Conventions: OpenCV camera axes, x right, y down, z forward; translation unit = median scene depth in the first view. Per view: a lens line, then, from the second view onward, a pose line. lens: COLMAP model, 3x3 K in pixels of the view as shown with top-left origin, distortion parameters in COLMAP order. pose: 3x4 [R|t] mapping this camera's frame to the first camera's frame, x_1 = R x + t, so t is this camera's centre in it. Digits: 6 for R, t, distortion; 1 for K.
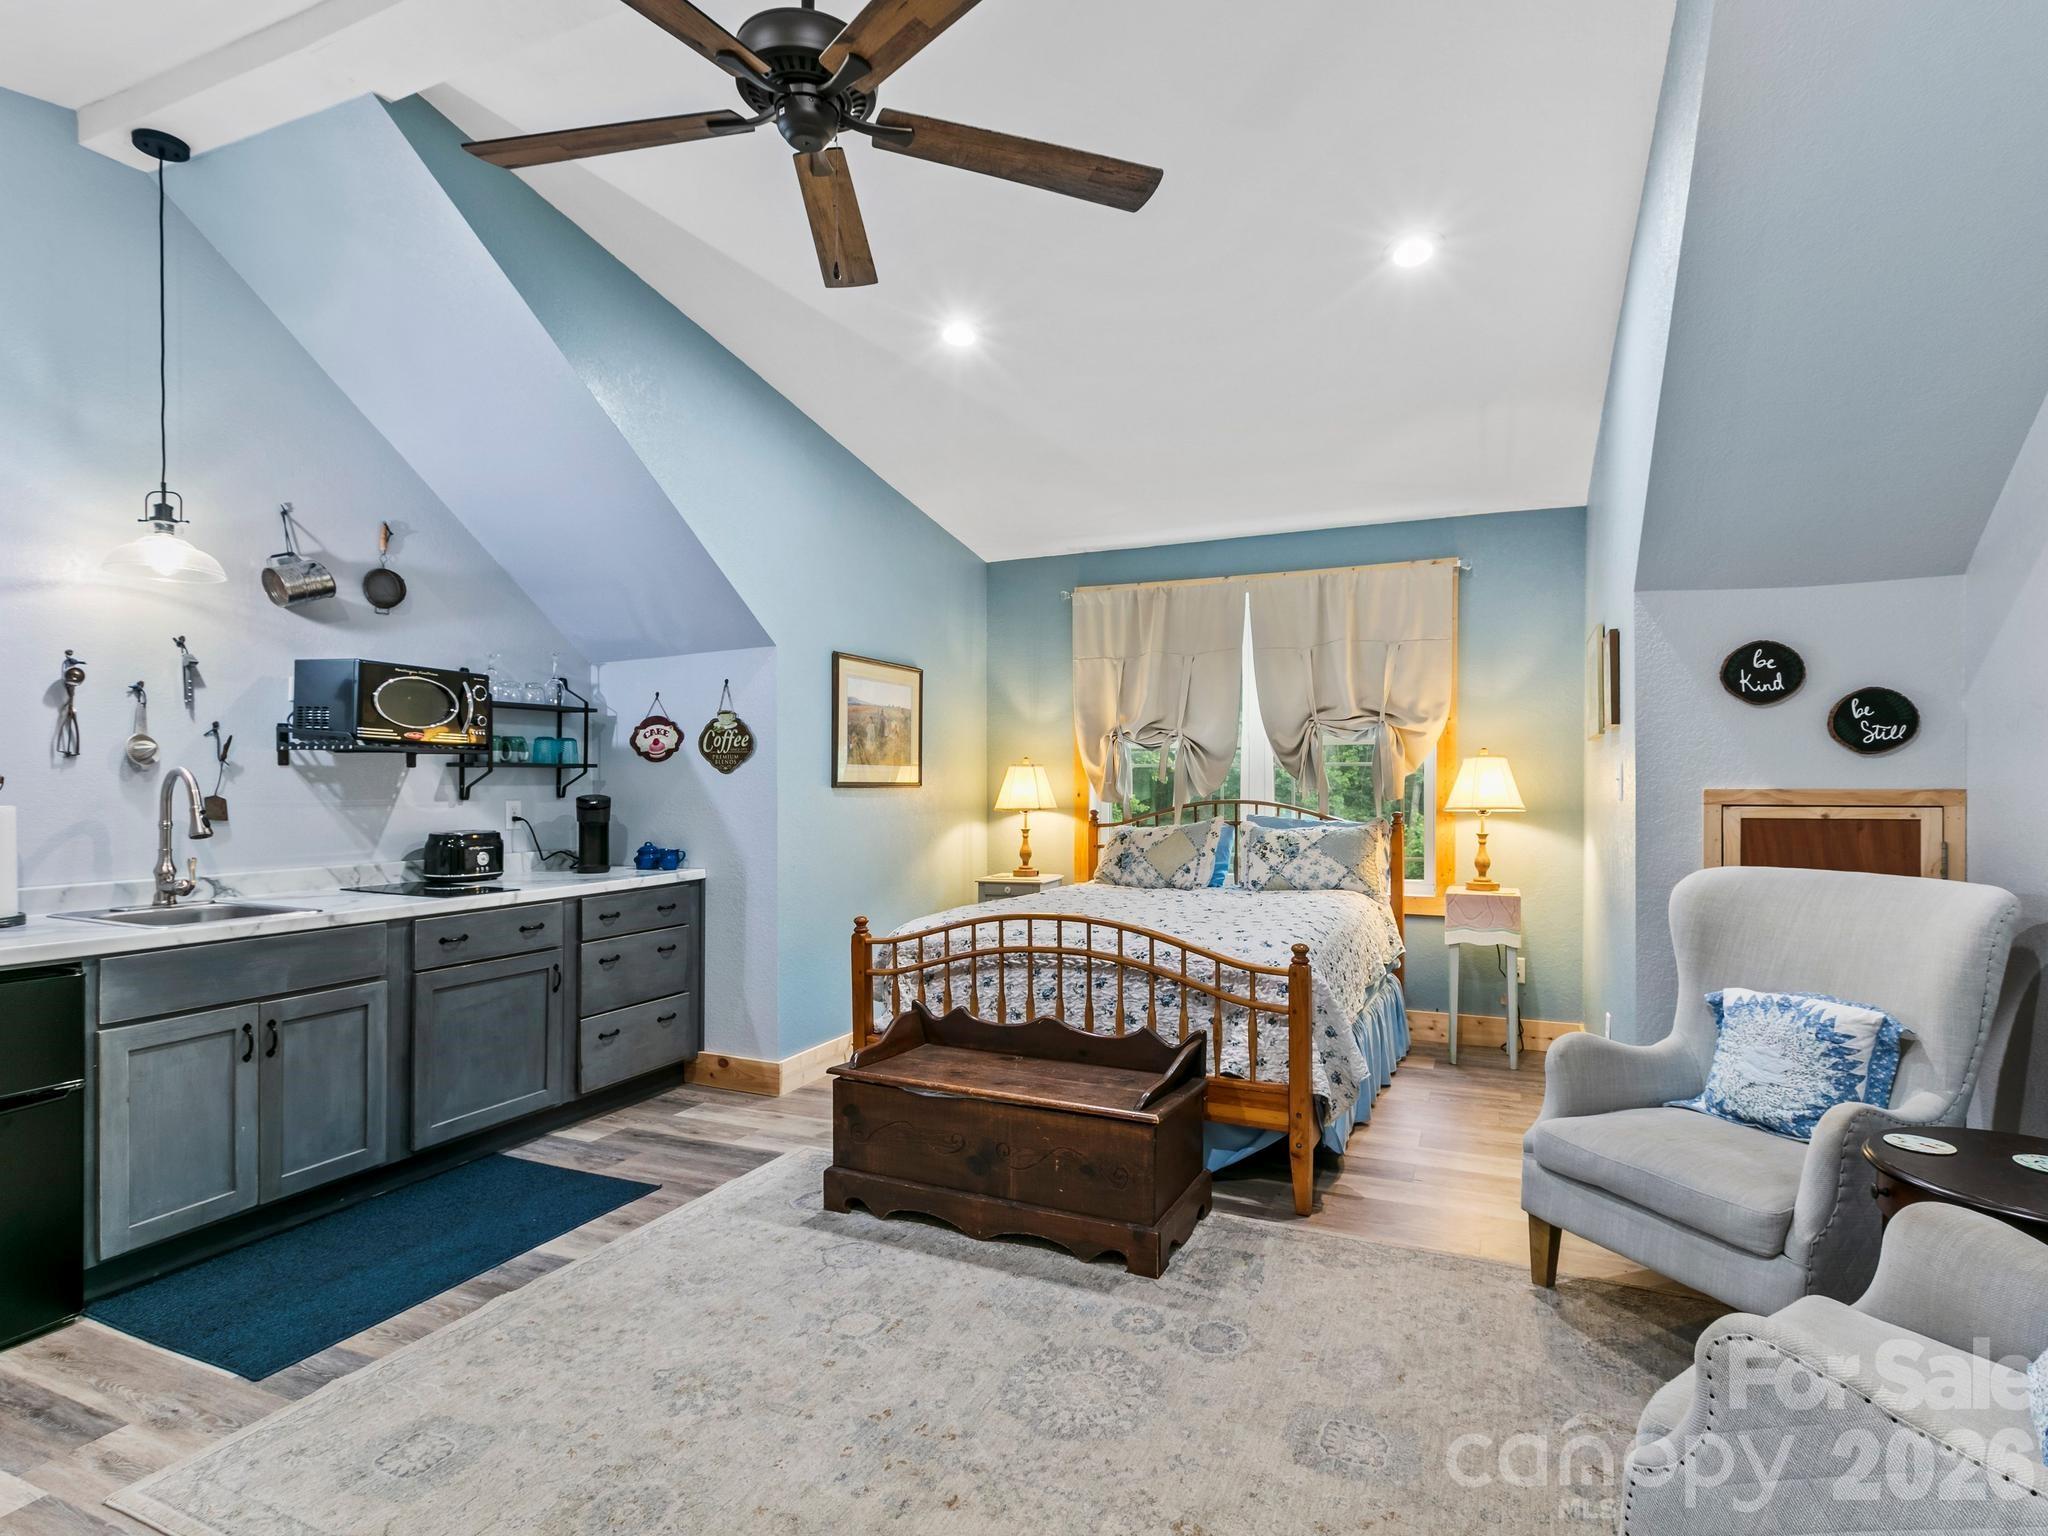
lens RADIAL K [[1045.9, 0, 1045.6], [0, 1045.9, 776.1], [0, 0, 1]] dist [0.002473, 0.001086]
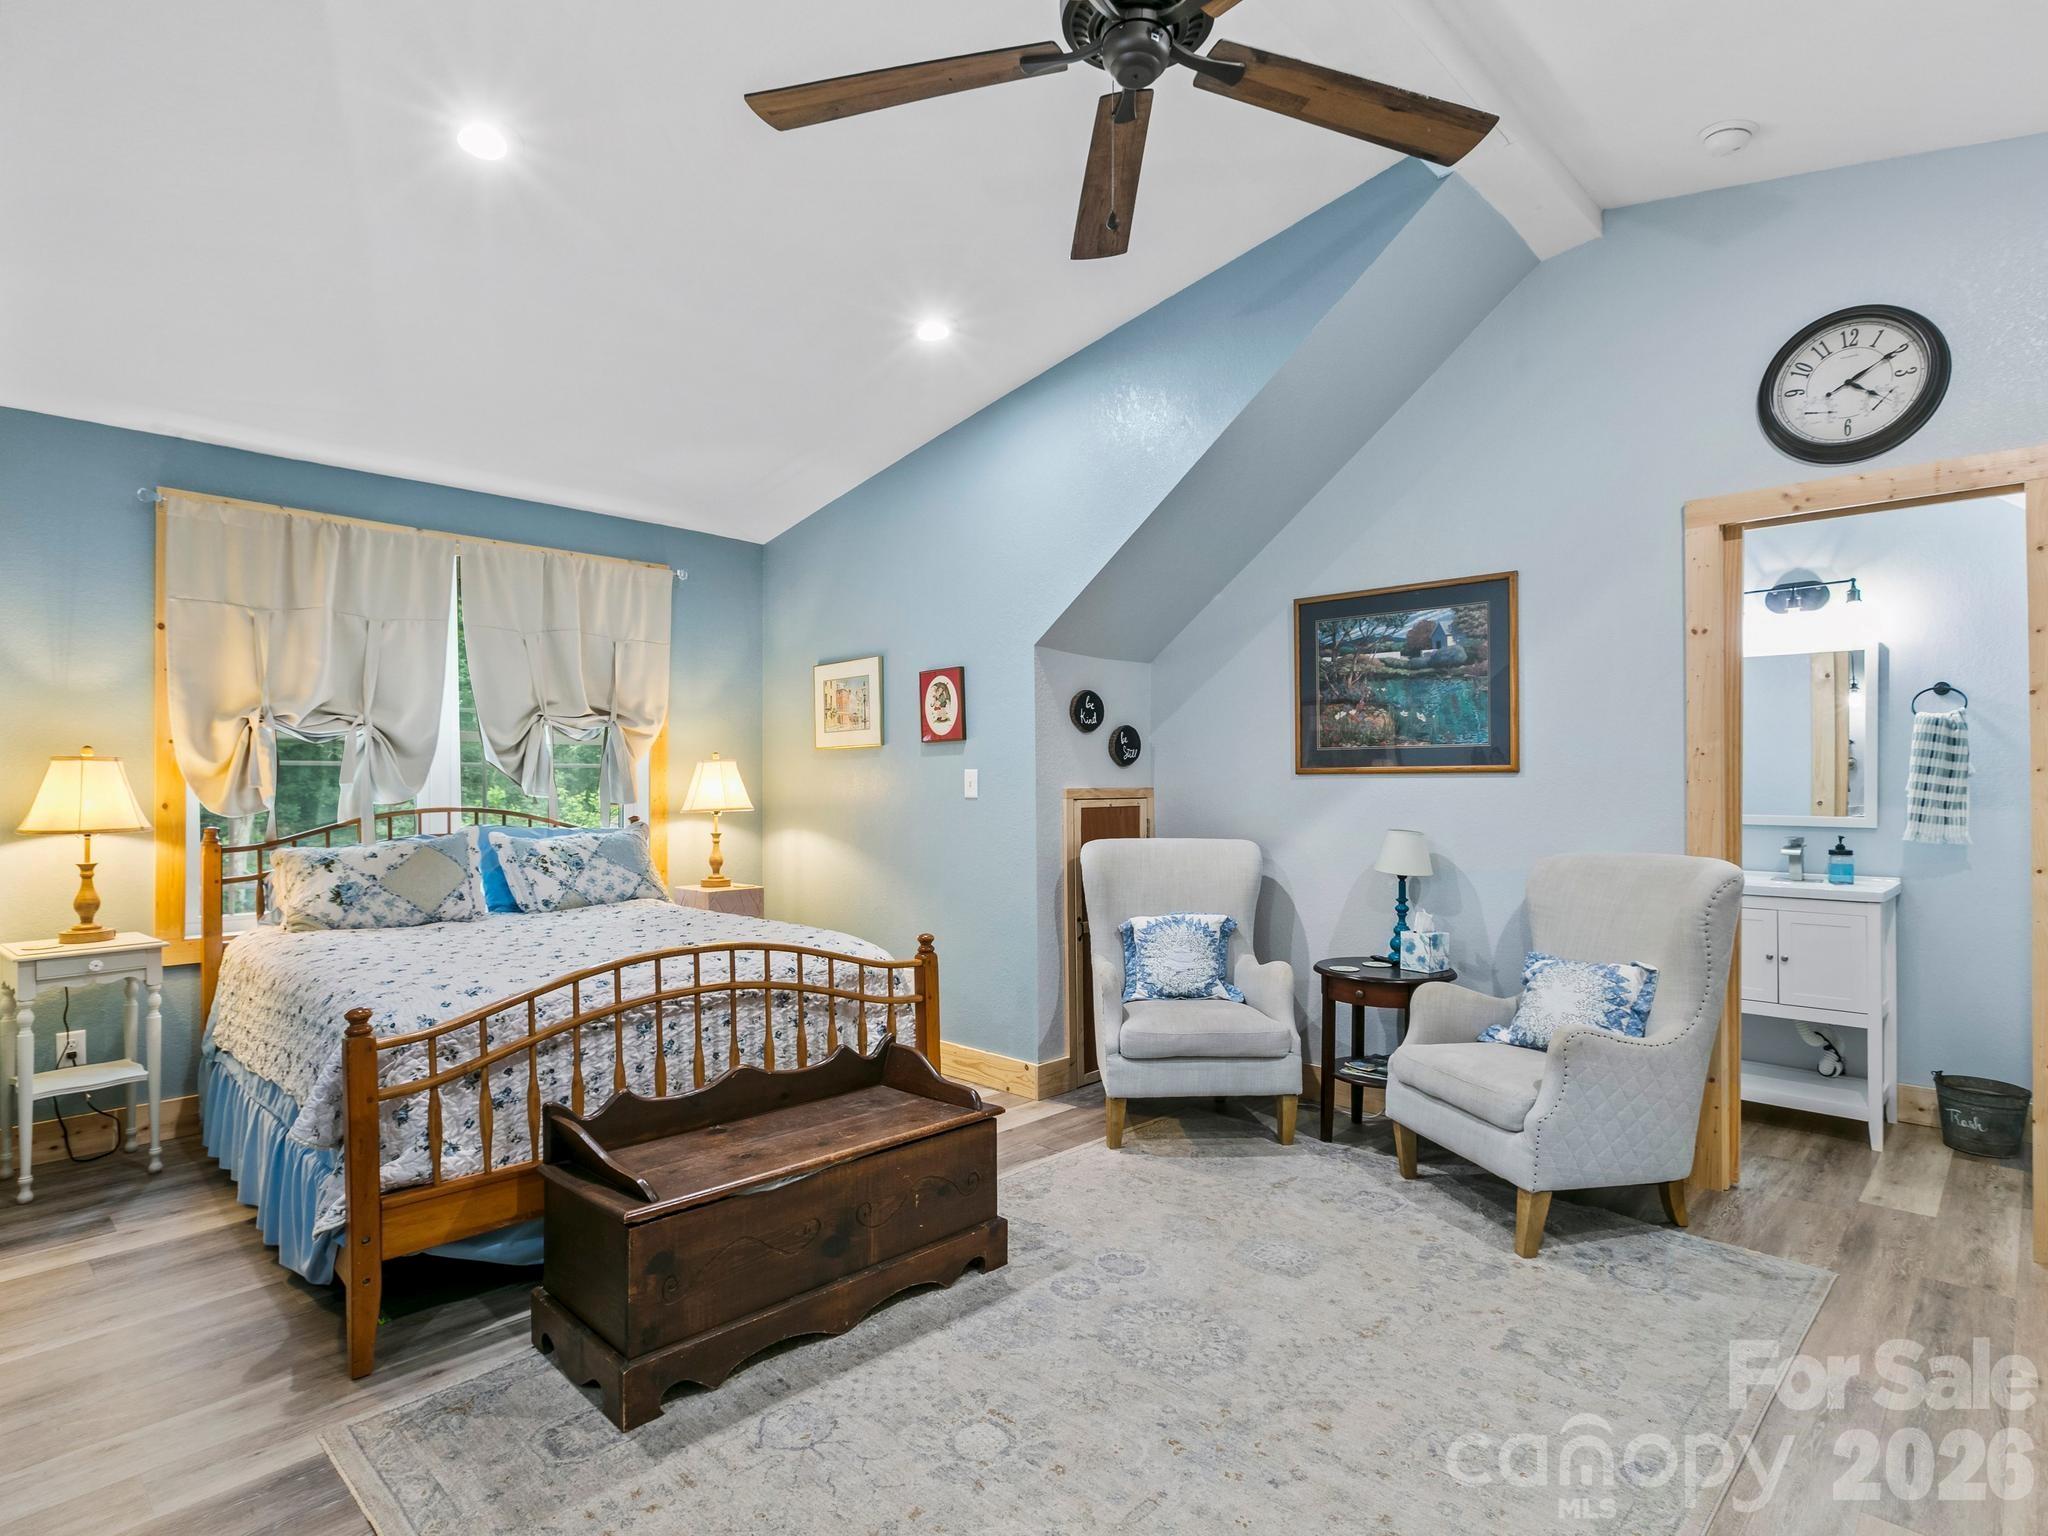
lens RADIAL K [[1045.9, 0, 1024.0], [0, 1045.9, 754.4], [0, 0, 1]] dist [0.002473, 0.001086]
pose [[0.366592, 0.025324, 0.930037, -0.702780], [-0.002541, 0.999653, -0.026218, 0.003234], [-0.930378, 0.007248, 0.366529, 0.490337]]
